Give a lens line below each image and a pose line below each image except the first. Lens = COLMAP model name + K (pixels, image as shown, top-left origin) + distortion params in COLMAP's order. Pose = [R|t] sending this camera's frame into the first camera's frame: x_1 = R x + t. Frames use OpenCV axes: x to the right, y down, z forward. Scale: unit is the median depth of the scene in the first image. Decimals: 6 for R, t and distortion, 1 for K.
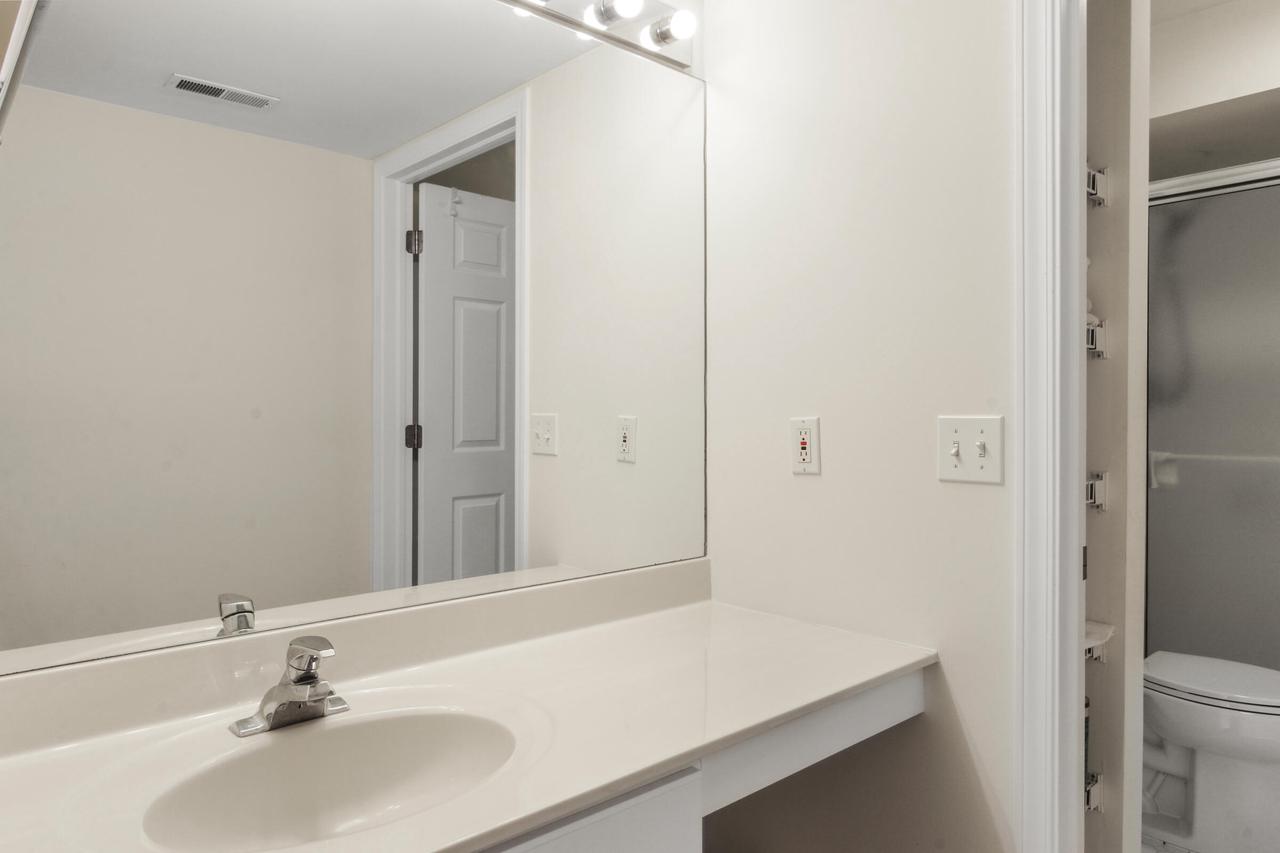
lens RADIAL K [[822.6, 0, 638.6], [0, 822.6, 421.9], [0, 0, 1]] dist [0.003204, 0.000788]
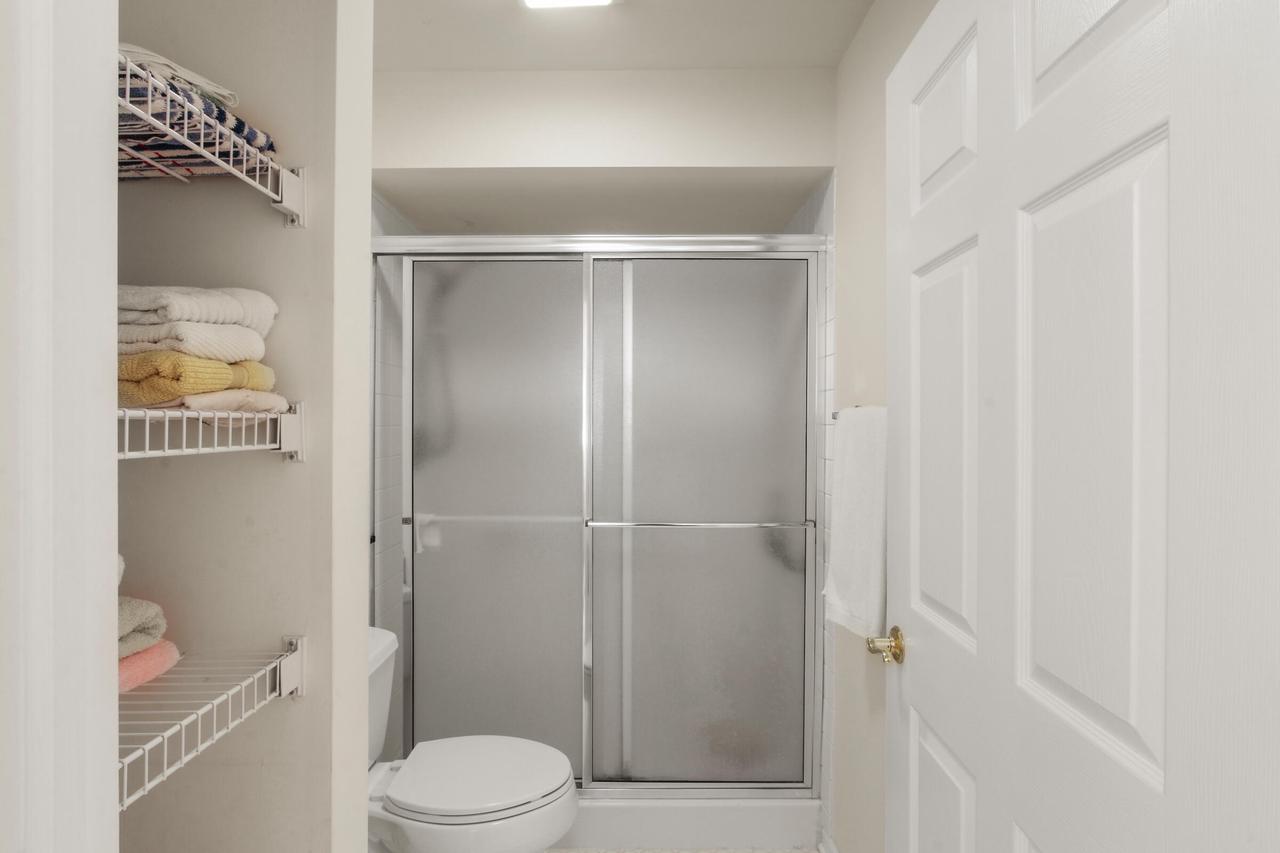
lens RADIAL K [[650.6, 0, 639.4], [0, 650.6, 427.6], [0, 0, 1]] dist [-0.001029, -0.000075]
pose [[0.671230, -0.002500, 0.741245, 0.266501], [0.007103, 0.999970, -0.003059, -0.072489], [-0.741215, 0.007318, 0.671228, 0.334470]]
